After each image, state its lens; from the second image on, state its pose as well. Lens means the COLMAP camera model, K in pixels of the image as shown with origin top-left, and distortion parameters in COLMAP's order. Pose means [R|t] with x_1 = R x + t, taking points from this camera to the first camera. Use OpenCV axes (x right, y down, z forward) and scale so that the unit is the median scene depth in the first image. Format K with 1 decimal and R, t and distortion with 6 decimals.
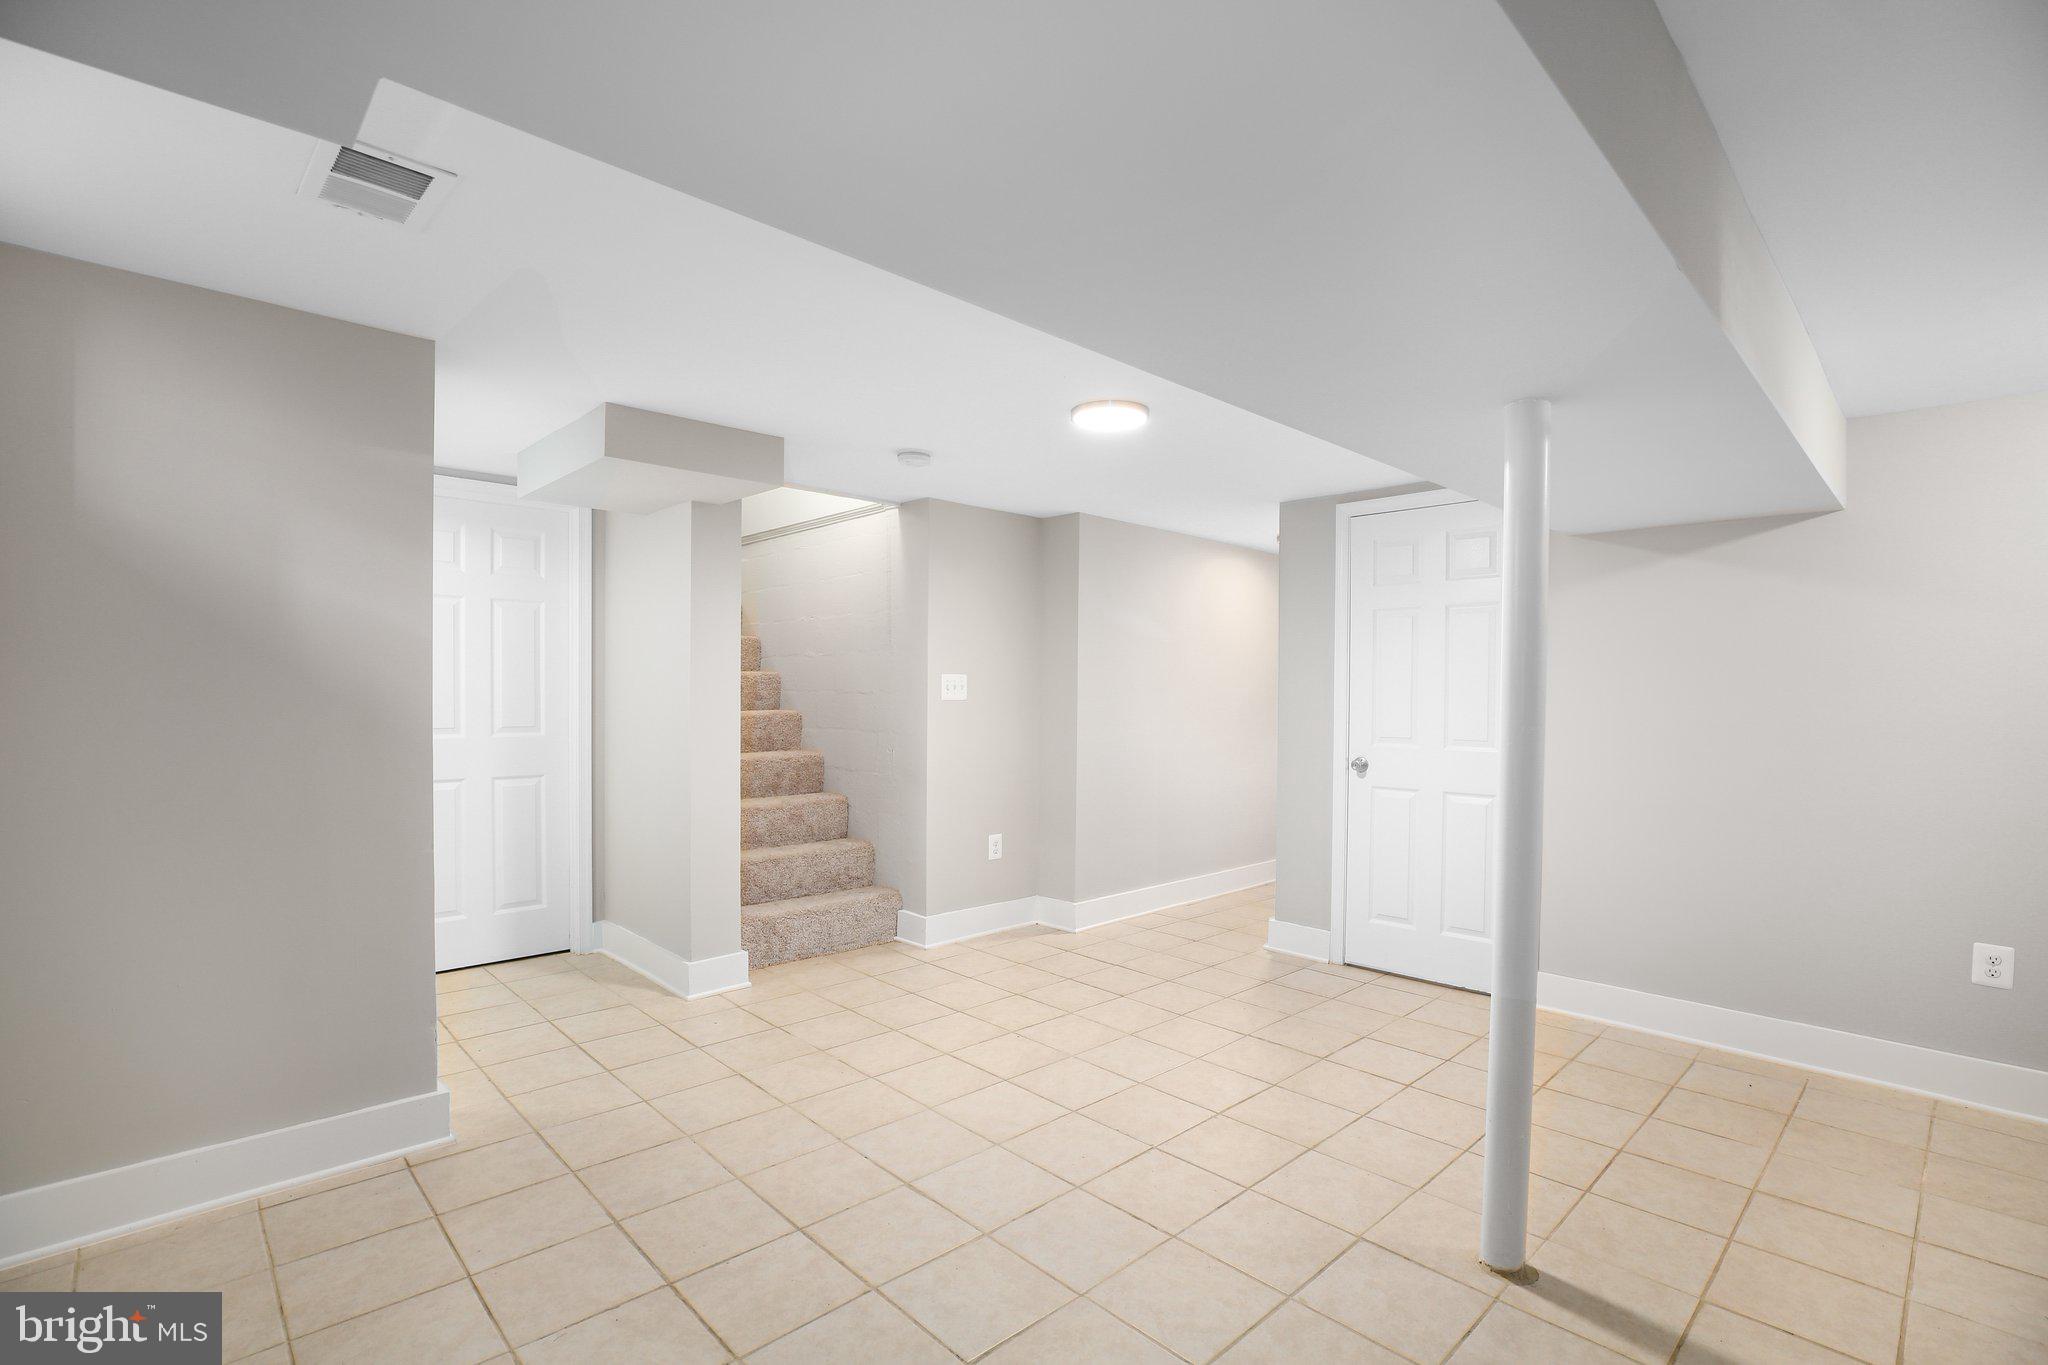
lens RADIAL K [[932.5, 0, 1026.8], [0, 932.5, 704.9], [0, 0, 1]] dist [-0.017012, 0.001149]
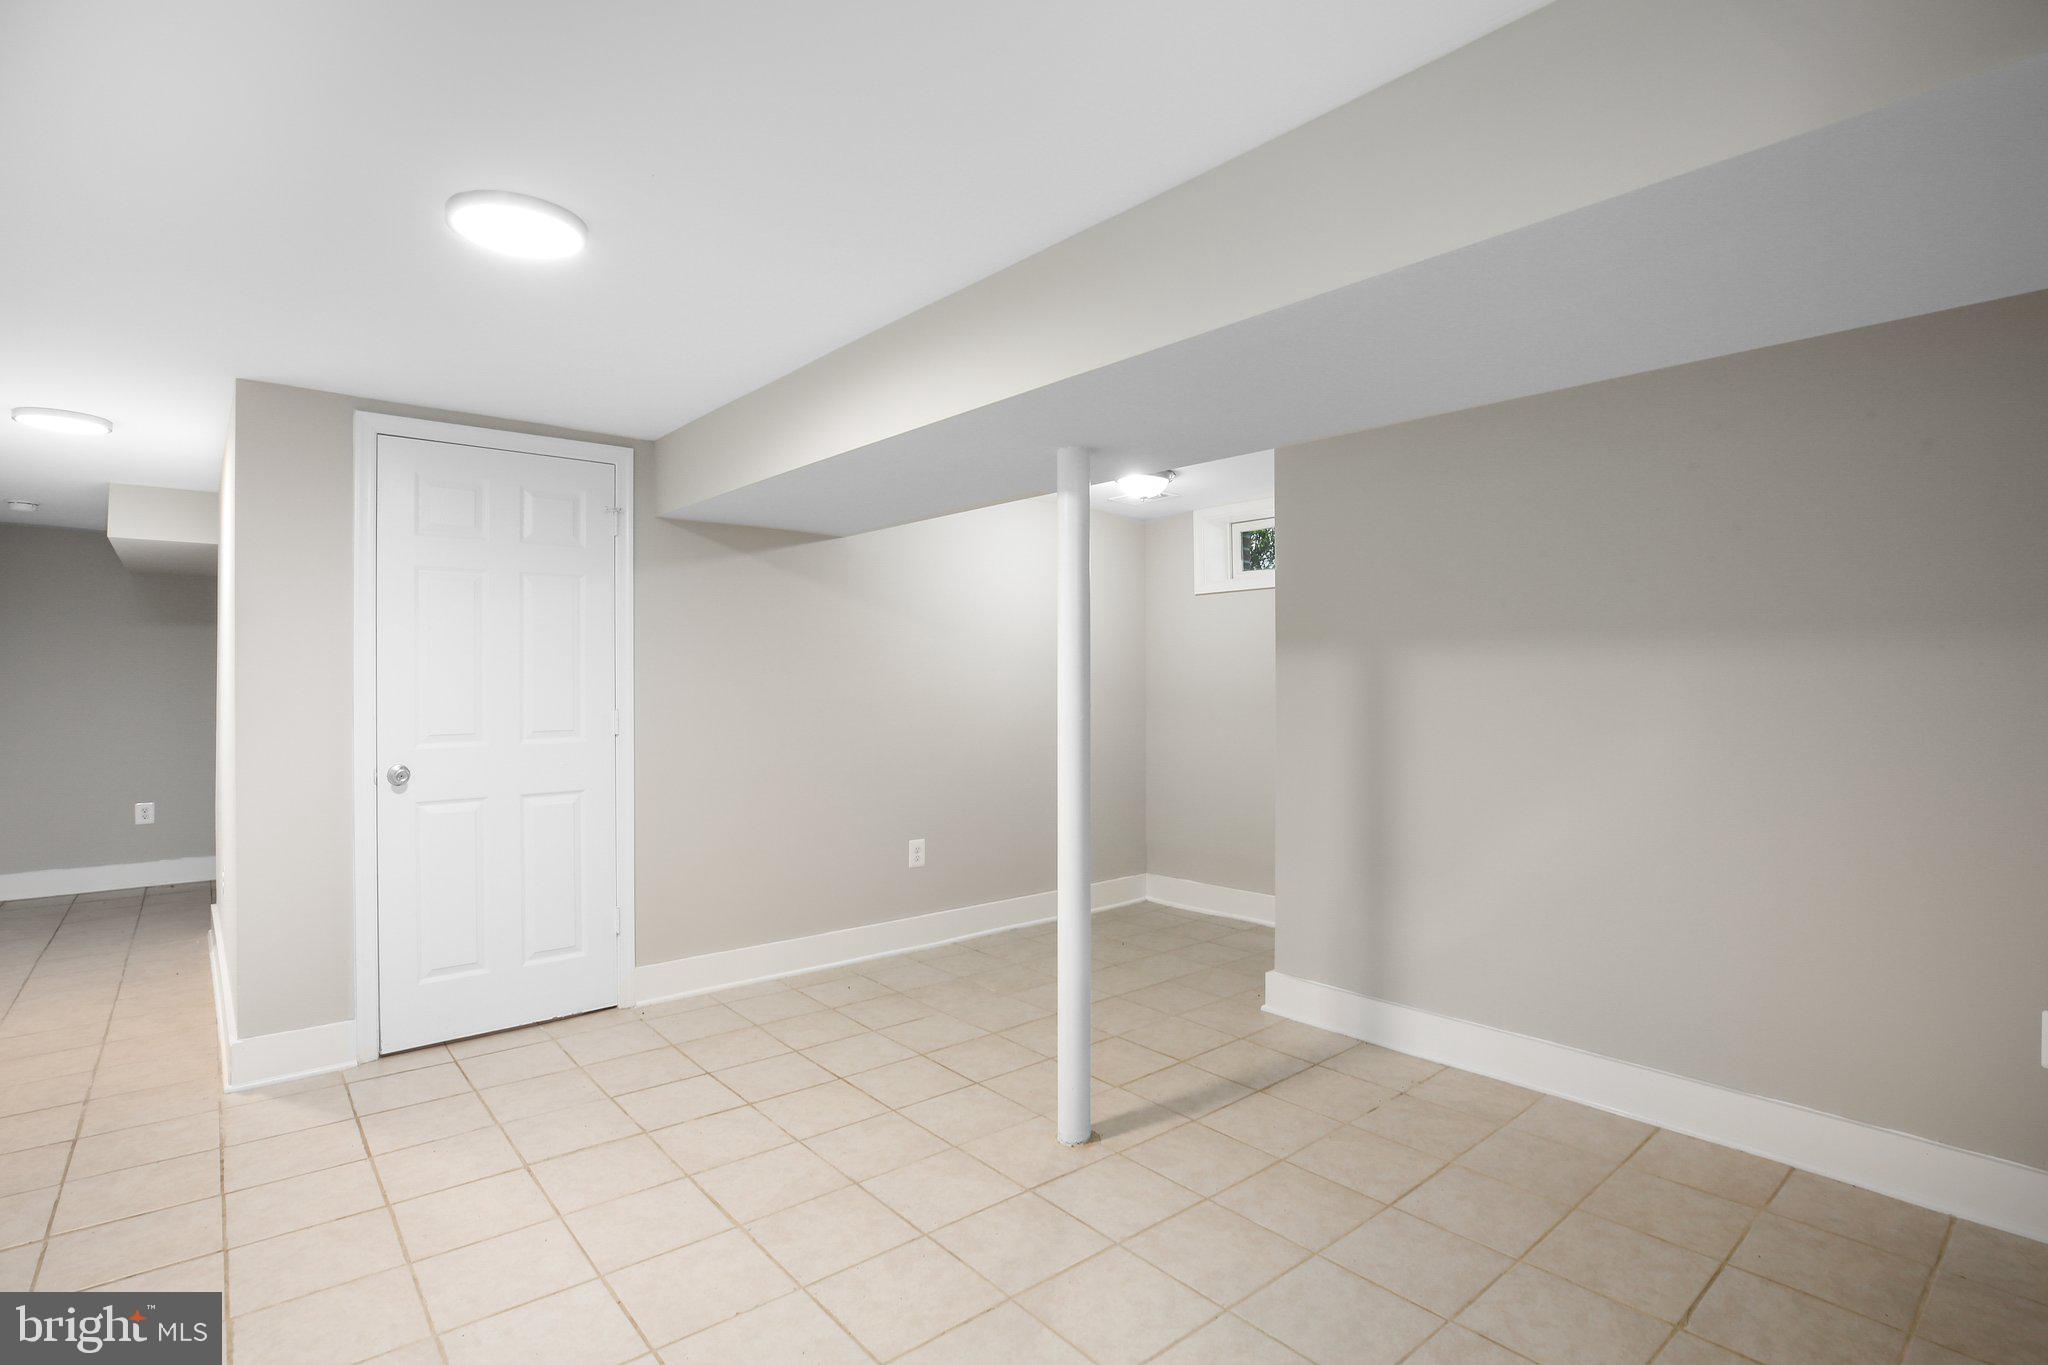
lens RADIAL K [[1000.7, 0, 1024.3], [0, 1000.7, 672.3], [0, 0, 1]] dist [-0.019739, 0.000115]
pose [[0.069004, 0.000301, 0.997616, -0.389776], [0.016390, 0.999865, -0.001435, -0.007804], [-0.997482, 0.016450, 0.068990, 0.459210]]
